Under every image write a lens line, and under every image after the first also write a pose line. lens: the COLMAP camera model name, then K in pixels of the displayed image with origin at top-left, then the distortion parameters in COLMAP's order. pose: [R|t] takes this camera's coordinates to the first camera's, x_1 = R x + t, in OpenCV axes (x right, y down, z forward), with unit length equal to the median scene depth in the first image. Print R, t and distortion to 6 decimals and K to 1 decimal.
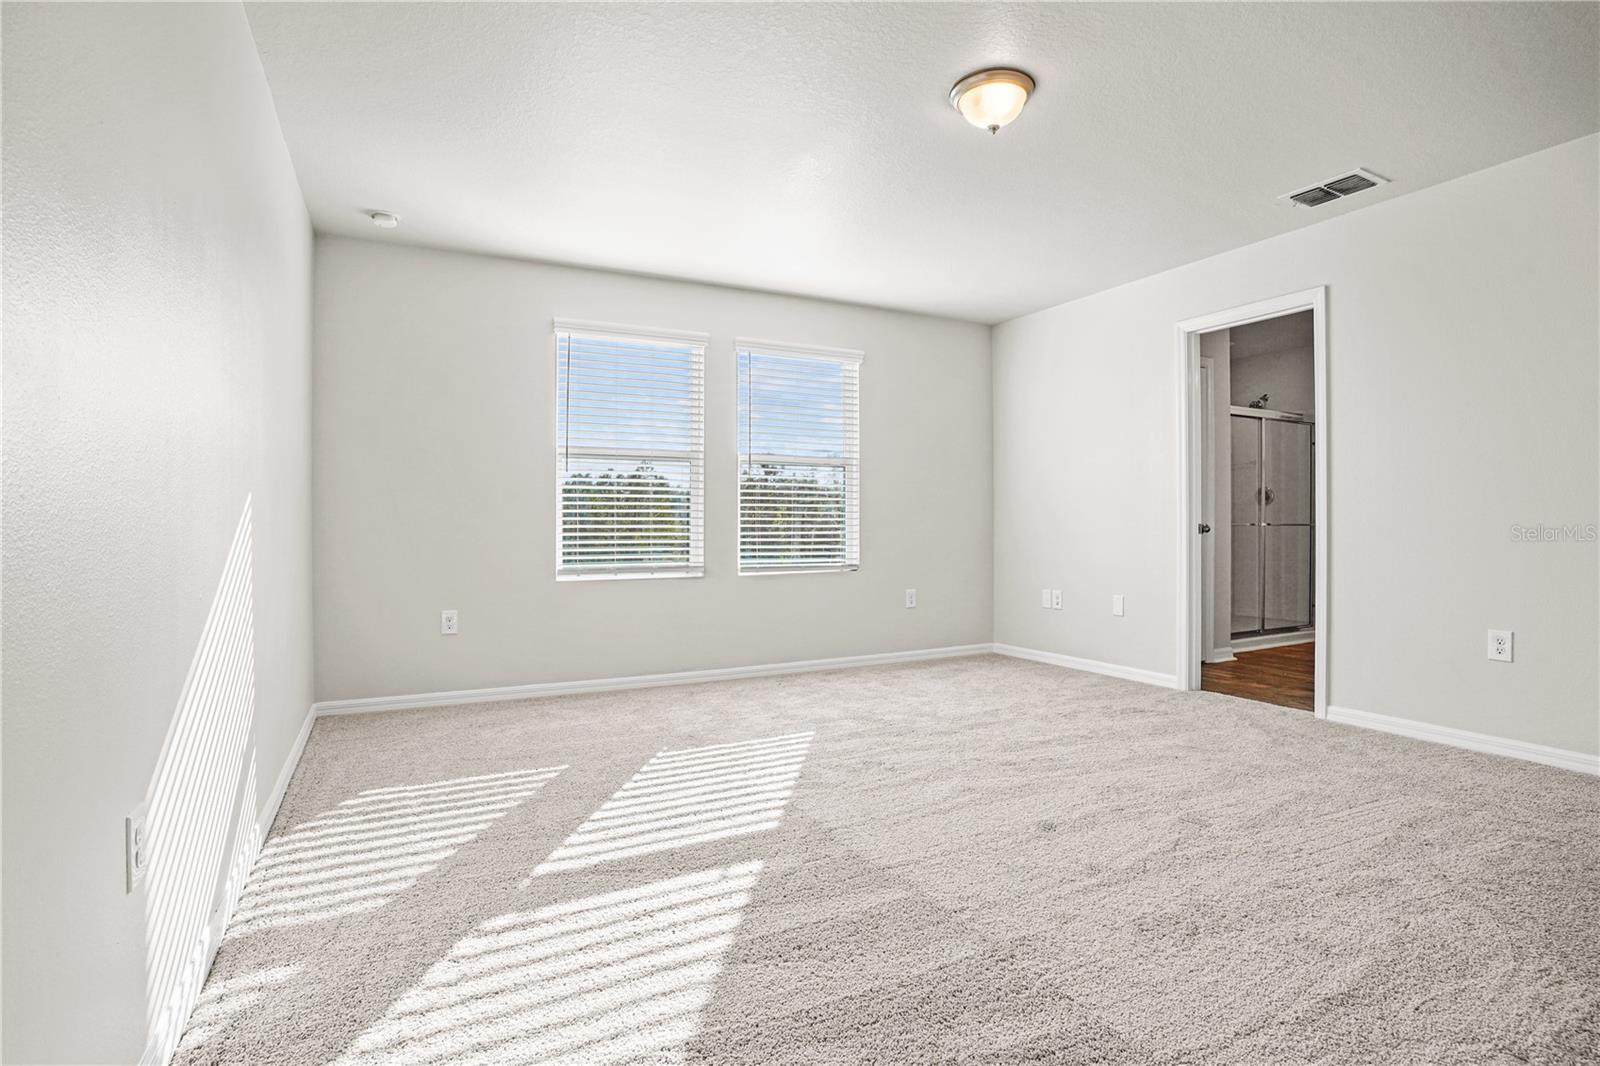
lens RADIAL K [[783.2, 0, 805.1], [0, 783.2, 520.1], [0, 0, 1]] dist [-0.066587, 0.025631]
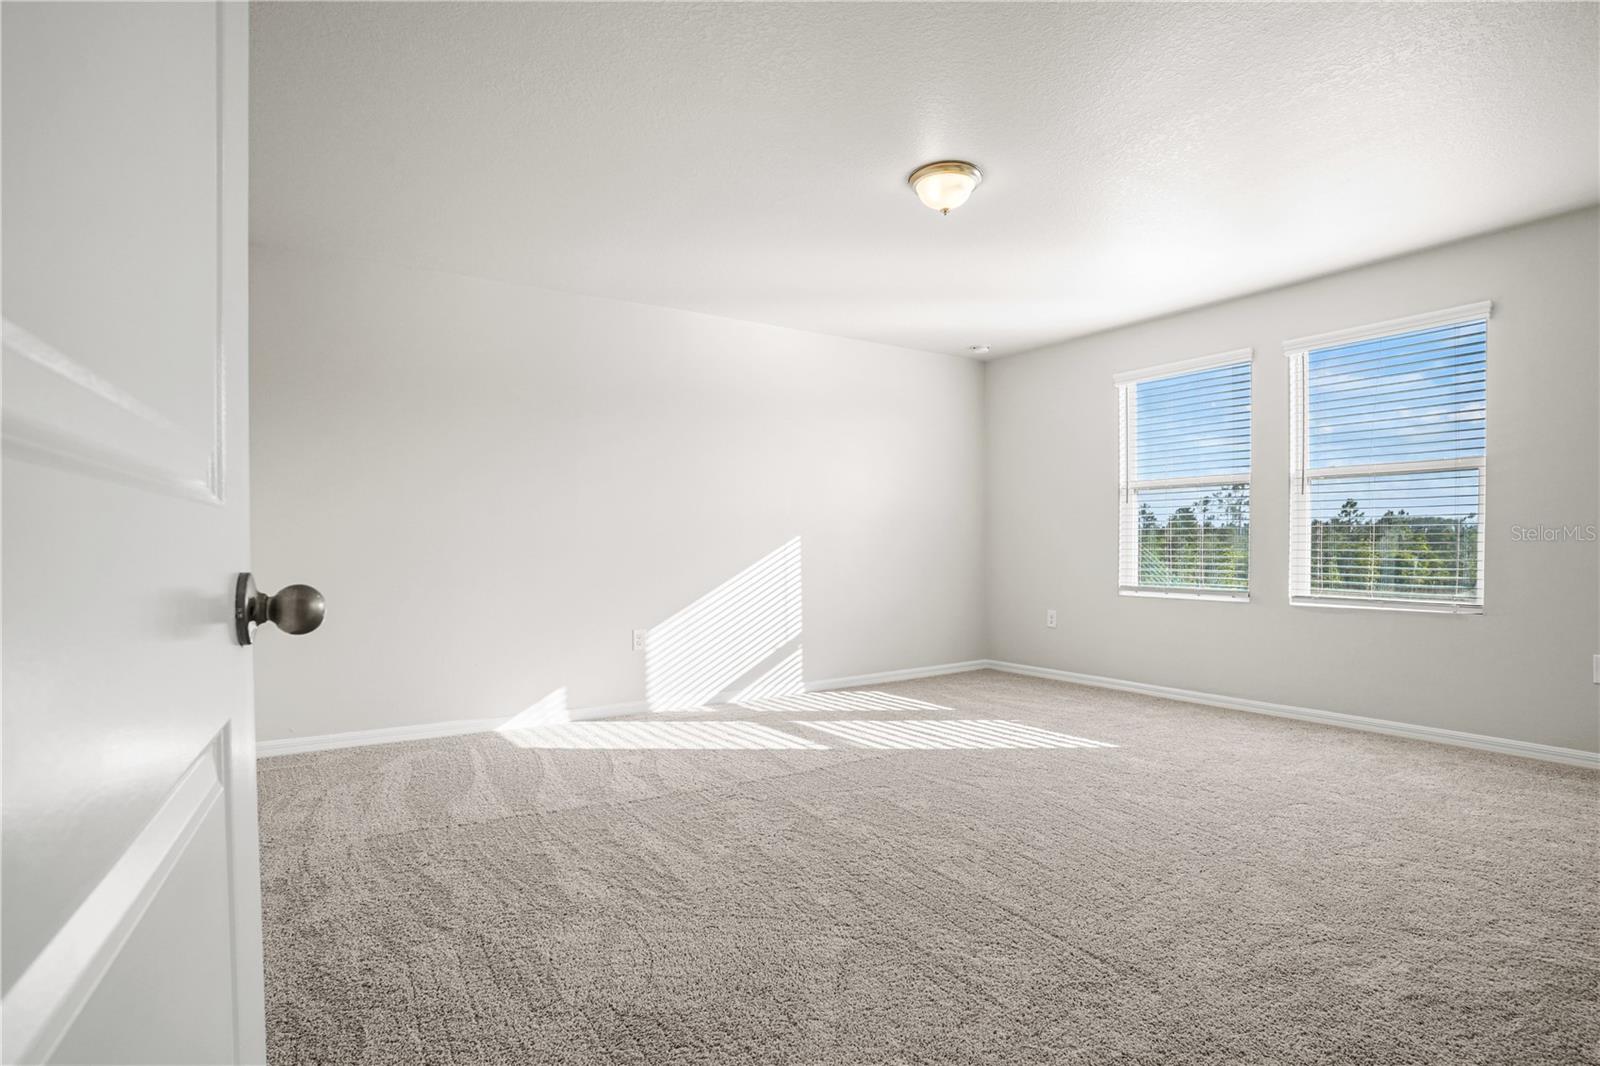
lens RADIAL K [[783.2, 0, 805.1], [0, 783.2, 520.1], [0, 0, 1]] dist [-0.066587, 0.025631]
pose [[0.124061, -0.030628, -0.991802, 1.091587], [-0.000087, 0.999523, -0.030877, -0.000205], [0.992275, 0.003917, 0.123999, 0.499977]]
